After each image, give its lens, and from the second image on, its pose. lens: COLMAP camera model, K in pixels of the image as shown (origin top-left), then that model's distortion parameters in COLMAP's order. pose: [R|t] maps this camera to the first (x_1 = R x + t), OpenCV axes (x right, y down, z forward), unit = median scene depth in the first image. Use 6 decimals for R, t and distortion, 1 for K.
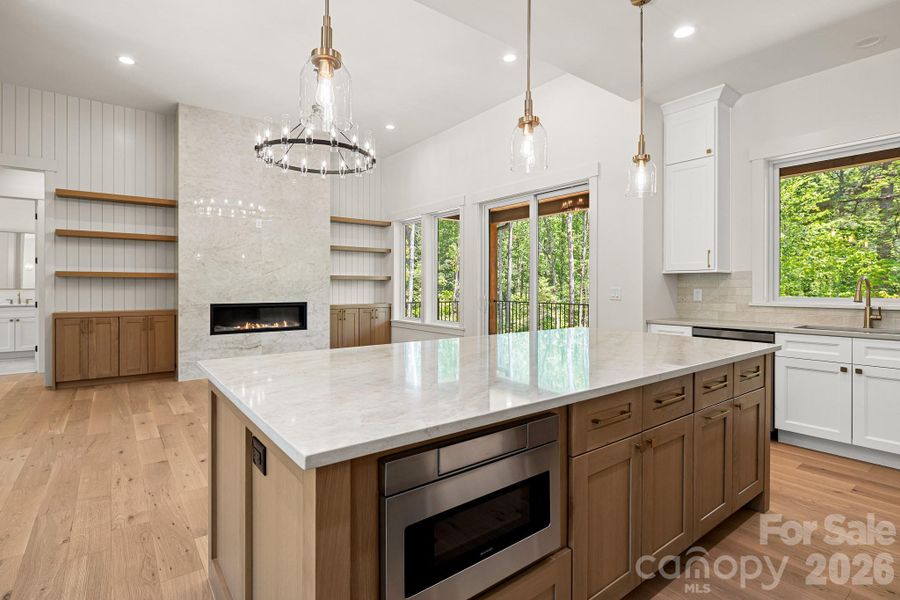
lens RADIAL K [[439.3, 0, 444.7], [0, 439.3, 288.8], [0, 0, 1]] dist [0.002188, -0.001456]
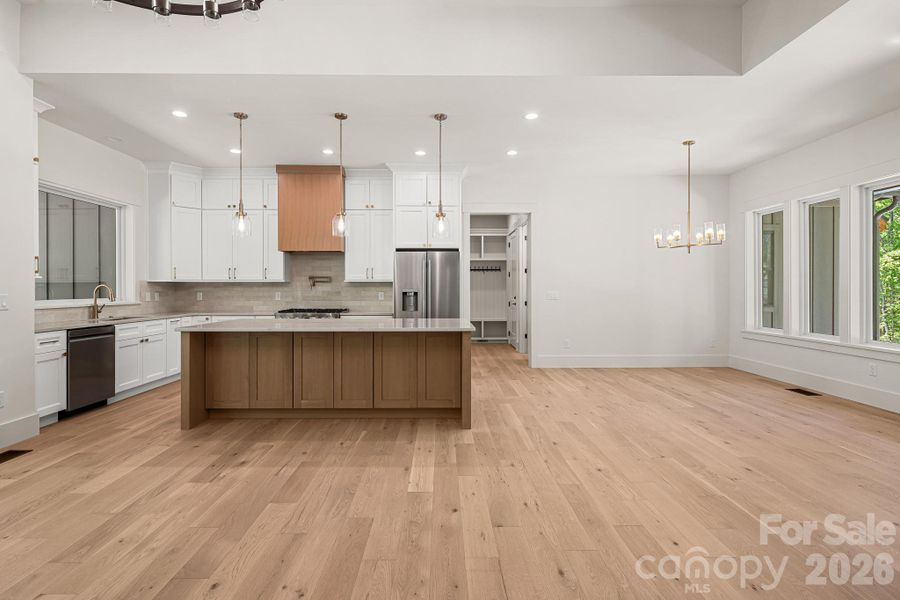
lens RADIAL K [[439.3, 0, 444.7], [0, 439.3, 288.8], [0, 0, 1]] dist [0.002188, -0.001456]
pose [[-0.801088, -0.000685, 0.598546, -0.544656], [0.003079, 0.999981, 0.005265, -0.010623], [-0.598539, 0.006060, -0.801071, 0.886210]]
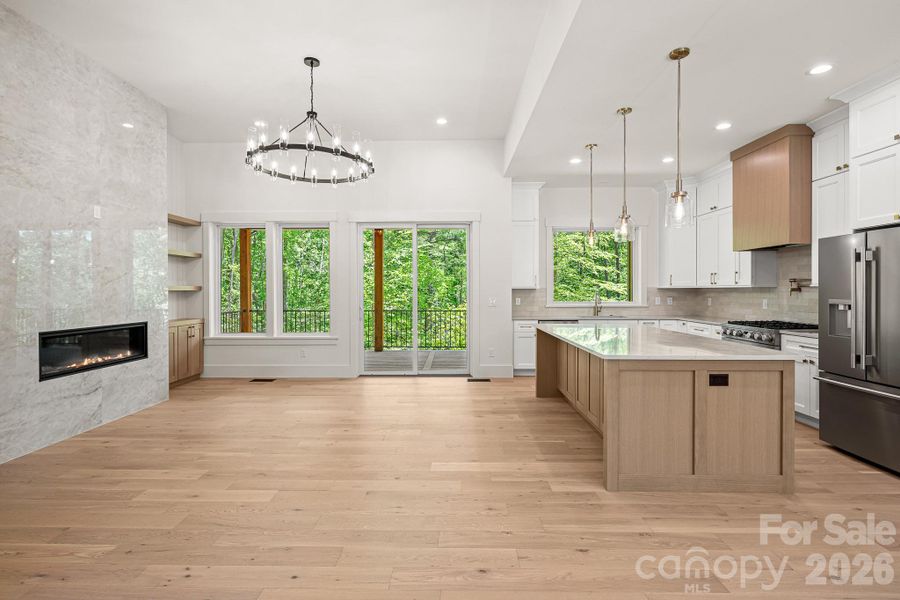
lens RADIAL K [[435.1, 0, 444.7], [0, 435.1, 296.7], [0, 0, 1]] dist [0.000137, -0.000601]
pose [[0.622968, -0.015234, 0.782099, -0.674169], [0.008329, 0.999883, 0.012842, -0.020828], [-0.782203, -0.001486, 0.623022, 0.155156]]
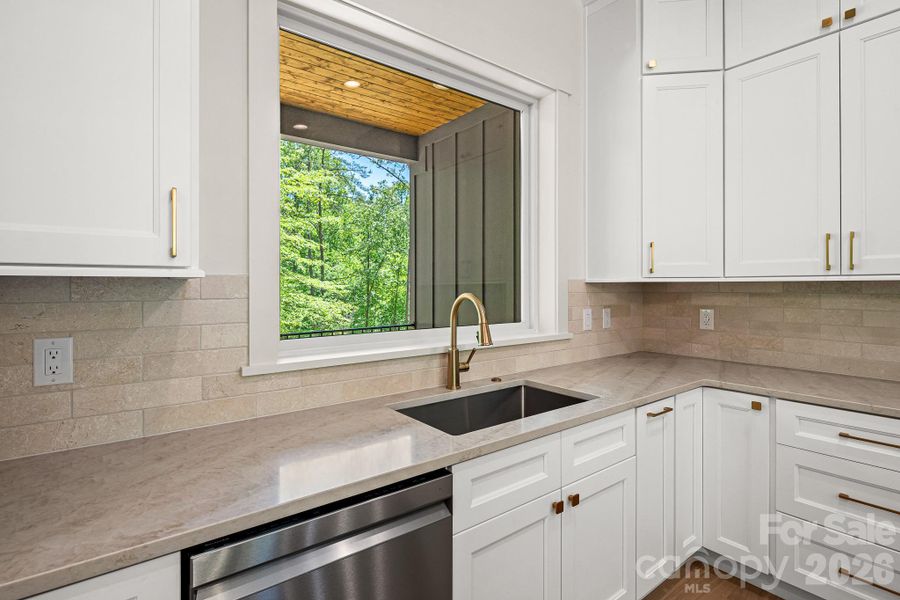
lens RADIAL K [[439.3, 0, 444.7], [0, 439.3, 288.8], [0, 0, 1]] dist [0.002188, -0.001456]
pose [[0.000492, -0.006858, 0.999976, 0.248782], [0.006276, 0.999957, 0.006855, -0.022166], [-0.999980, 0.006273, 0.000535, 0.598408]]
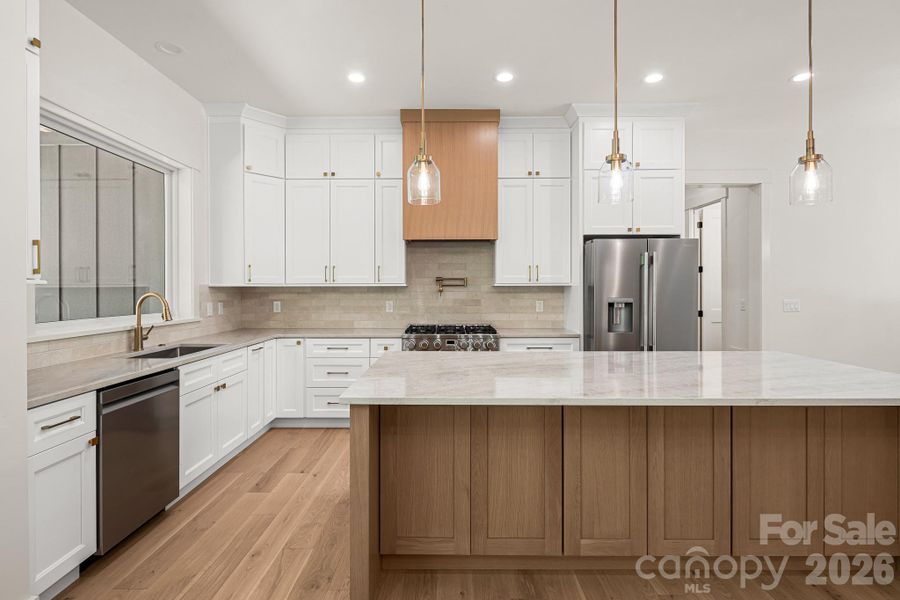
lens RADIAL K [[439.3, 0, 444.7], [0, 439.3, 288.8], [0, 0, 1]] dist [0.002188, -0.001456]
pose [[-0.789085, -0.000165, 0.614284, -0.053553], [0.004210, 0.999975, 0.005677, -0.023287], [-0.614269, 0.007066, -0.789065, 0.786244]]
